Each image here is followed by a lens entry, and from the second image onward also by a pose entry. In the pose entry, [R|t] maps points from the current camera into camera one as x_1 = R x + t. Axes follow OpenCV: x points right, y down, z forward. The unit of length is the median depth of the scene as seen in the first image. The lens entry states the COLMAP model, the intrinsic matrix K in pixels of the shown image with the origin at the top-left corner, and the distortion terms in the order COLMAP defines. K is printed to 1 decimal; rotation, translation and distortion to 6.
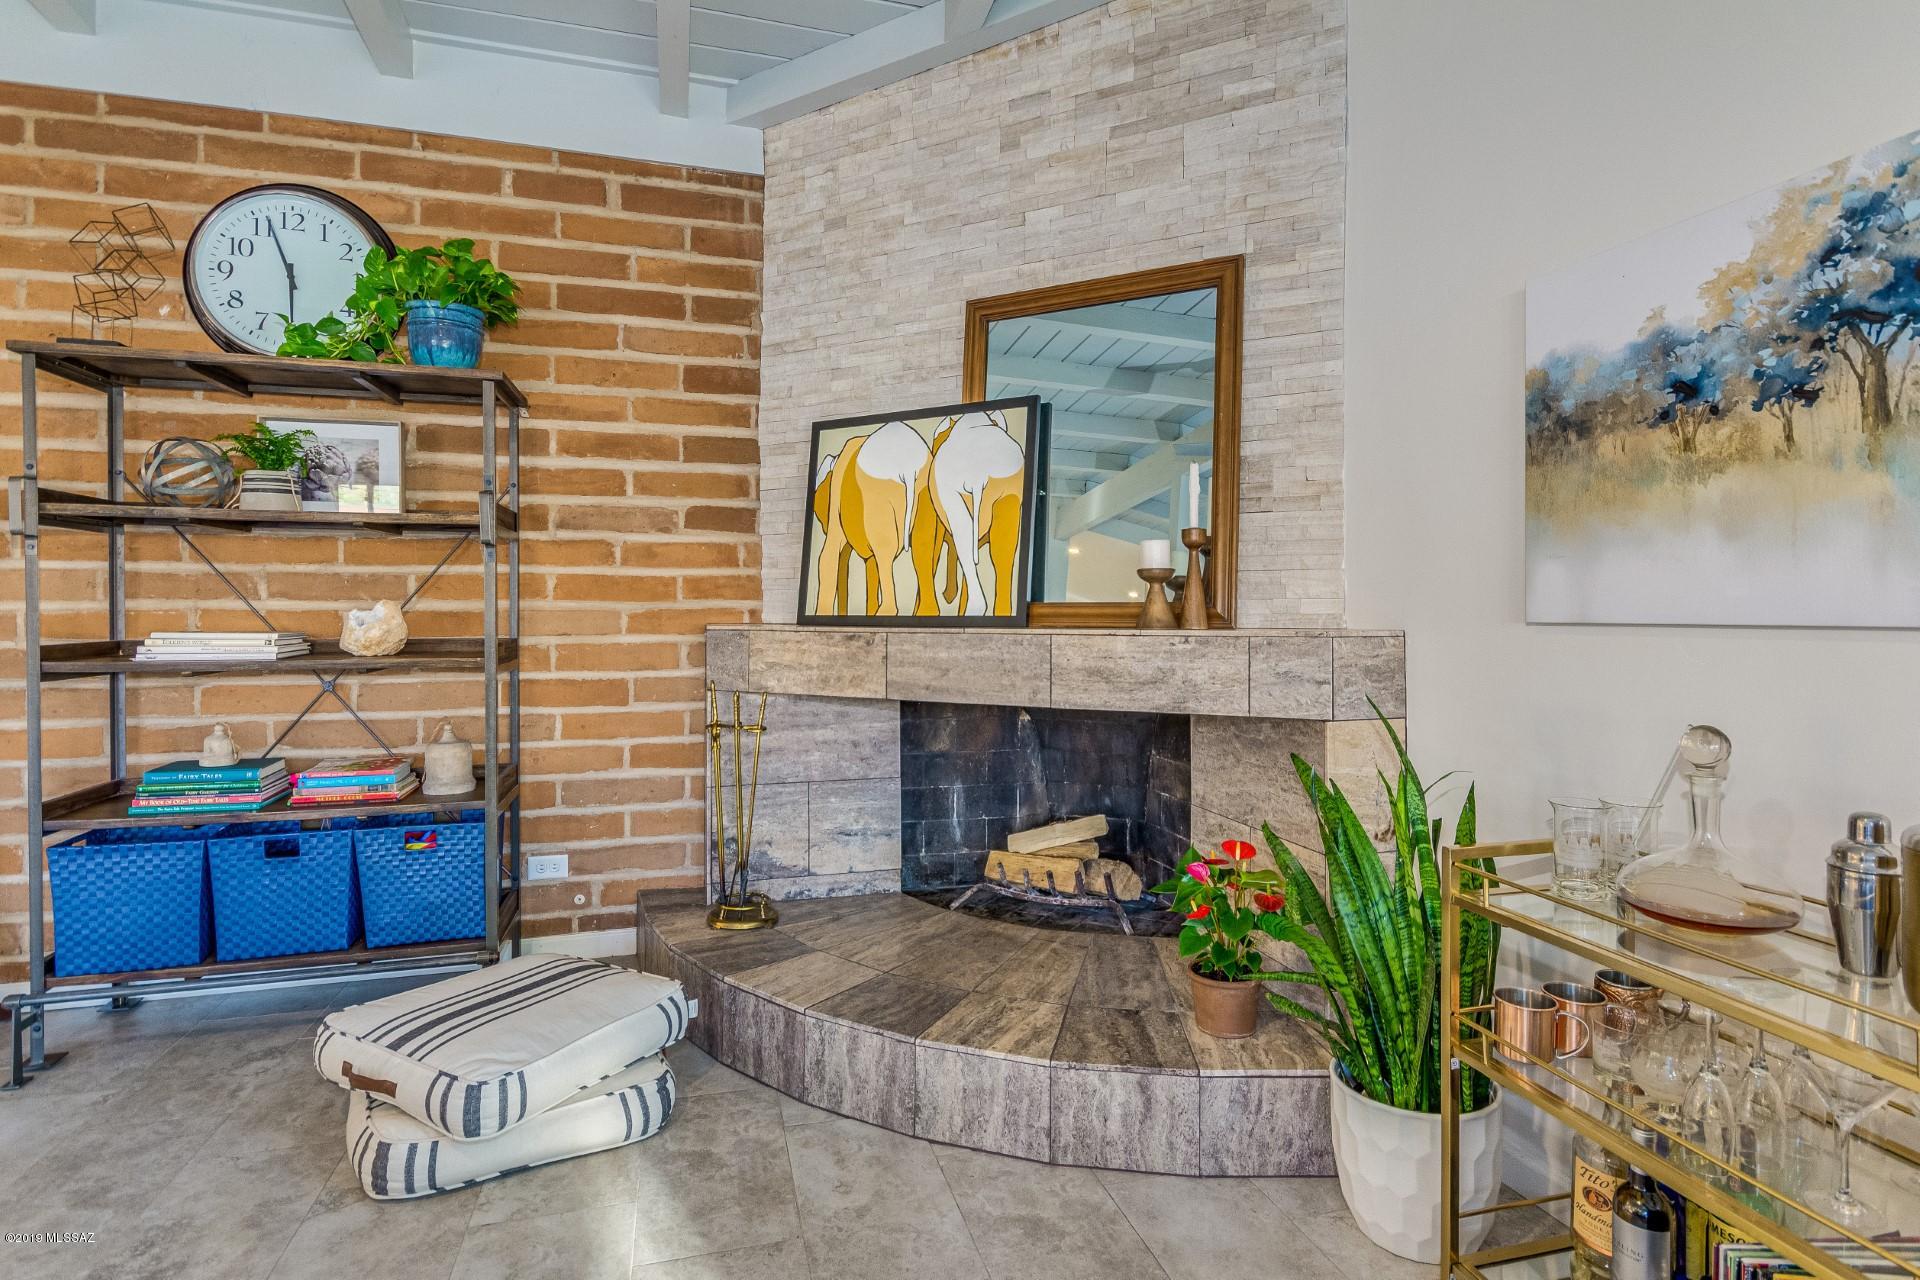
lens RADIAL K [[976.1, 0, 953.8], [0, 976.1, 619.6], [0, 0, 1]] dist [0.000907, -0.001068]
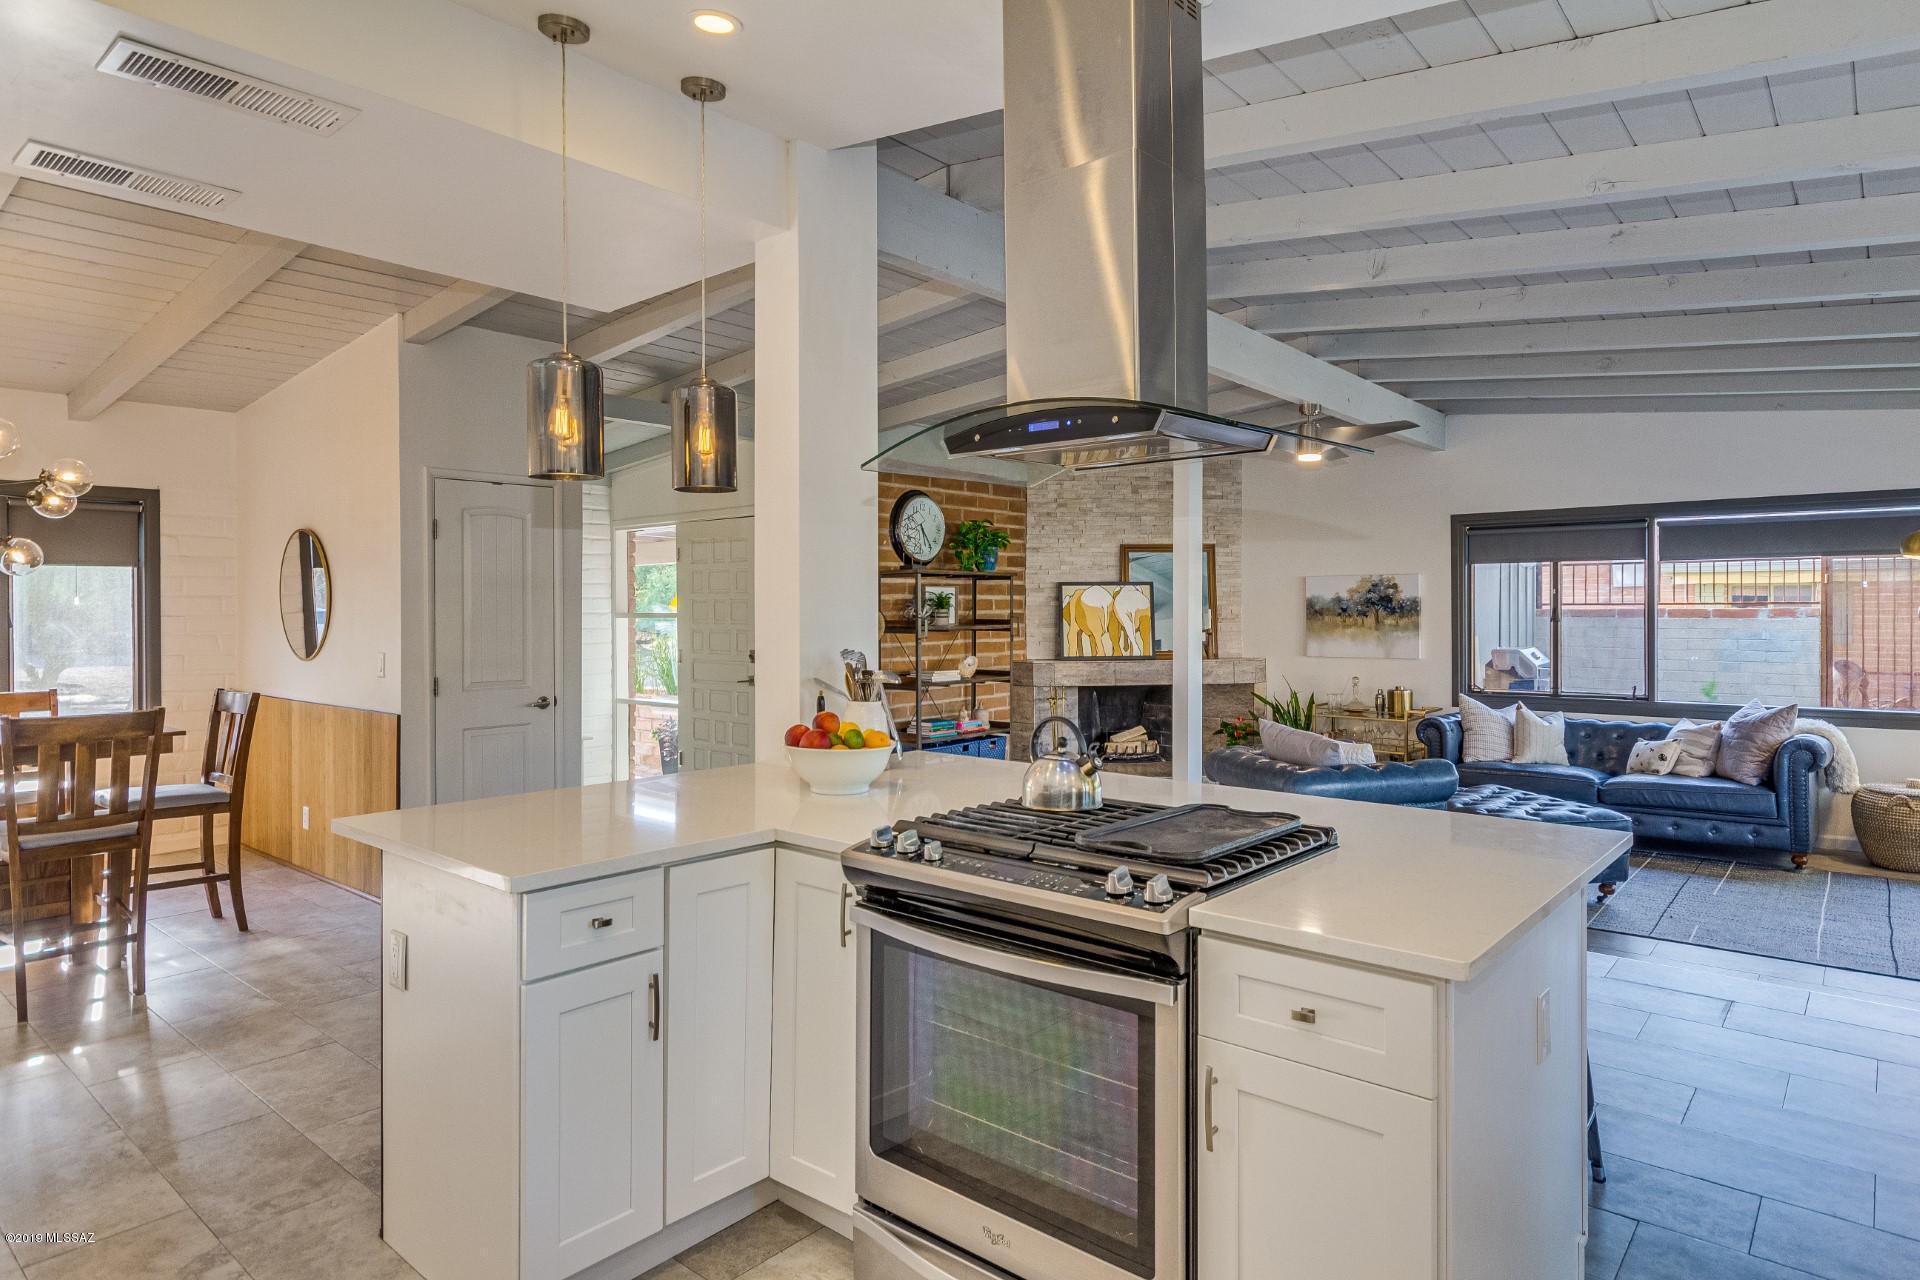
lens RADIAL K [[997.8, 0, 980.3], [0, 997.8, 619.0], [0, 0, 1]] dist [0.001870, -0.000788]
pose [[0.846822, -0.009407, 0.531792, -1.959331], [0.012913, 0.999912, -0.002875, -0.111023], [-0.531719, 0.009302, 0.846870, -1.290266]]
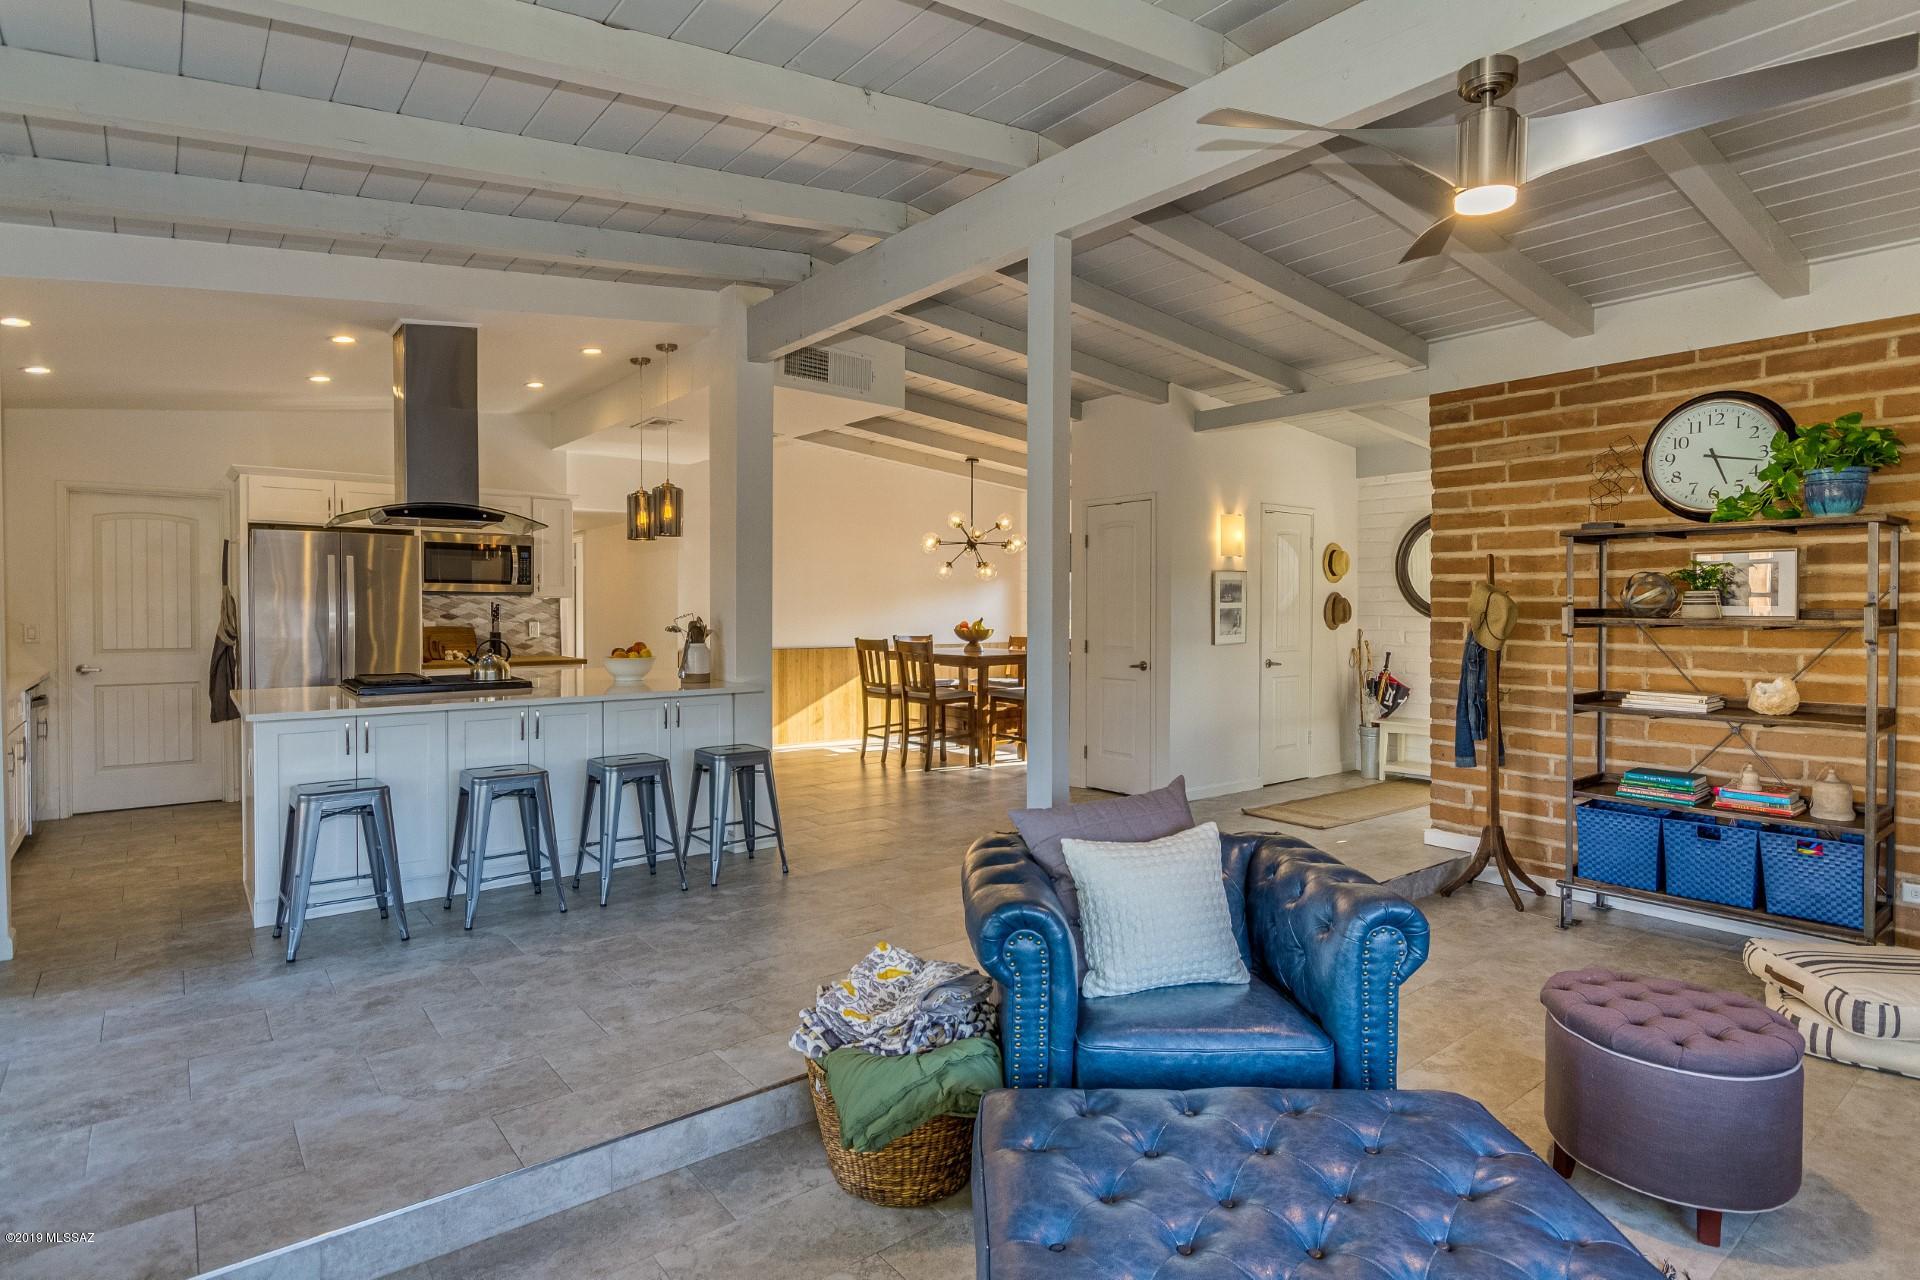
lens RADIAL K [[997.8, 0, 980.3], [0, 997.8, 619.0], [0, 0, 1]] dist [0.001870, -0.000788]
pose [[0.402171, 0.012538, -0.915479, 0.284033], [-0.011539, 0.999896, 0.008625, -0.102096], [0.915492, 0.007095, 0.402274, -0.665130]]
